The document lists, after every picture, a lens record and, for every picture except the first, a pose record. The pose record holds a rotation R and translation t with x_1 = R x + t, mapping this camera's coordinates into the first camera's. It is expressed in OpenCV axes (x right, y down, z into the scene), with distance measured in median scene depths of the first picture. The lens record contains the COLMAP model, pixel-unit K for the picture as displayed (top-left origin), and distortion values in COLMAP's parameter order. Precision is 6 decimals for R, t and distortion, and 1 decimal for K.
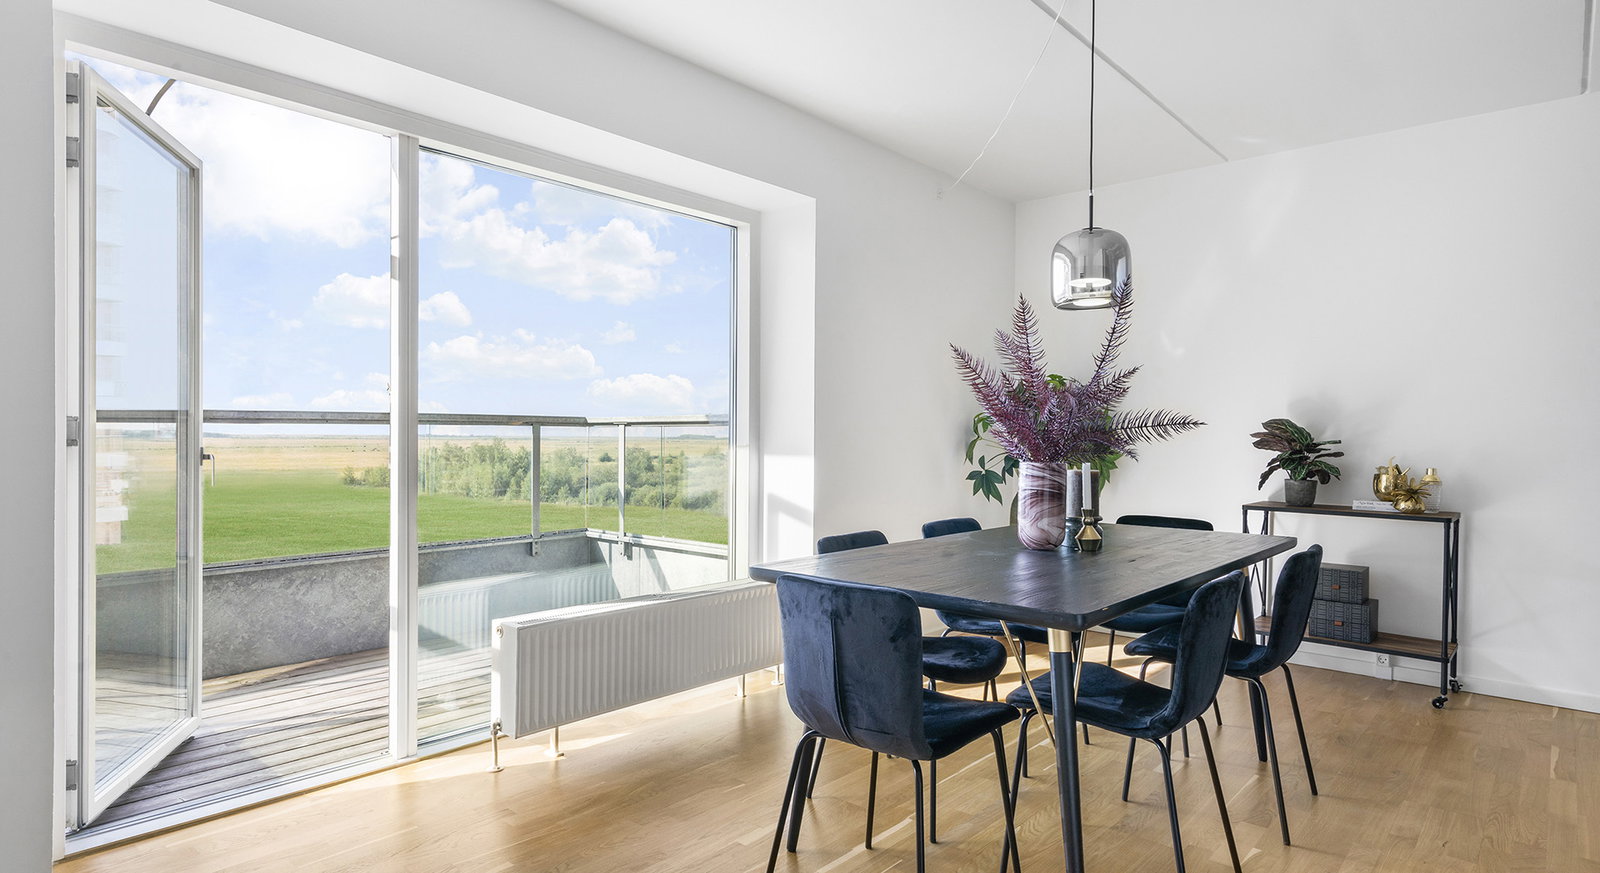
lens RADIAL K [[871.5, 0, 804.2], [0, 871.5, 440.9], [0, 0, 1]] dist [0.003133, 0.000285]
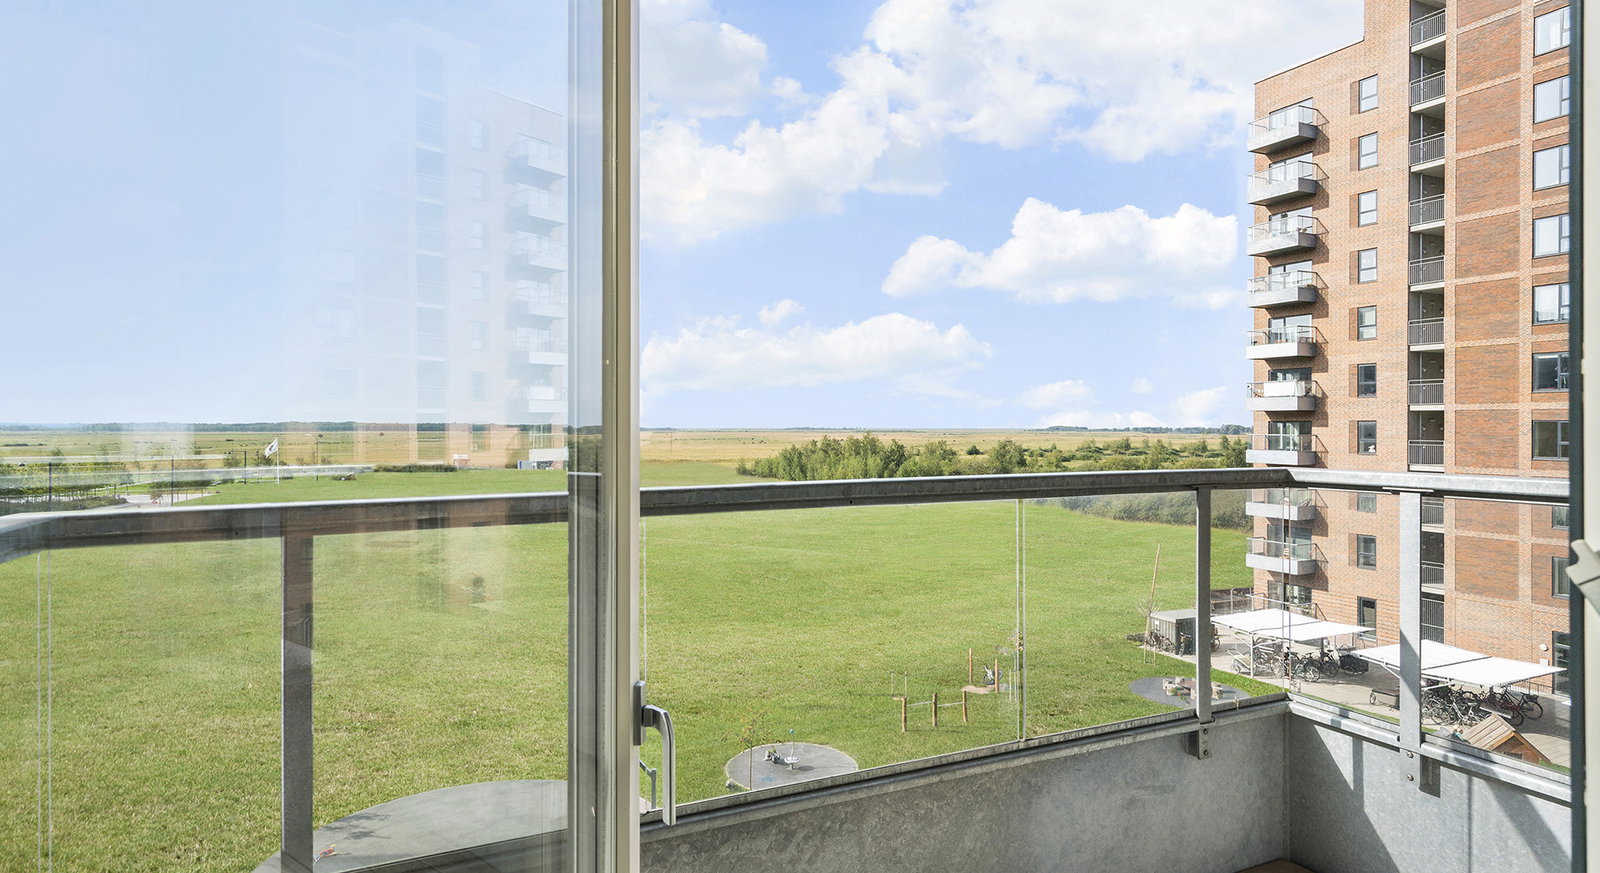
lens RADIAL K [[871.5, 0, 797.3], [0, 871.5, 432.4], [0, 0, 1]] dist [0.003133, 0.000285]
pose [[0.916175, -0.000623, -0.400777, -0.308714], [0.001280, 0.999998, 0.001372, -0.049601], [0.400776, -0.001770, 0.916174, 0.443736]]
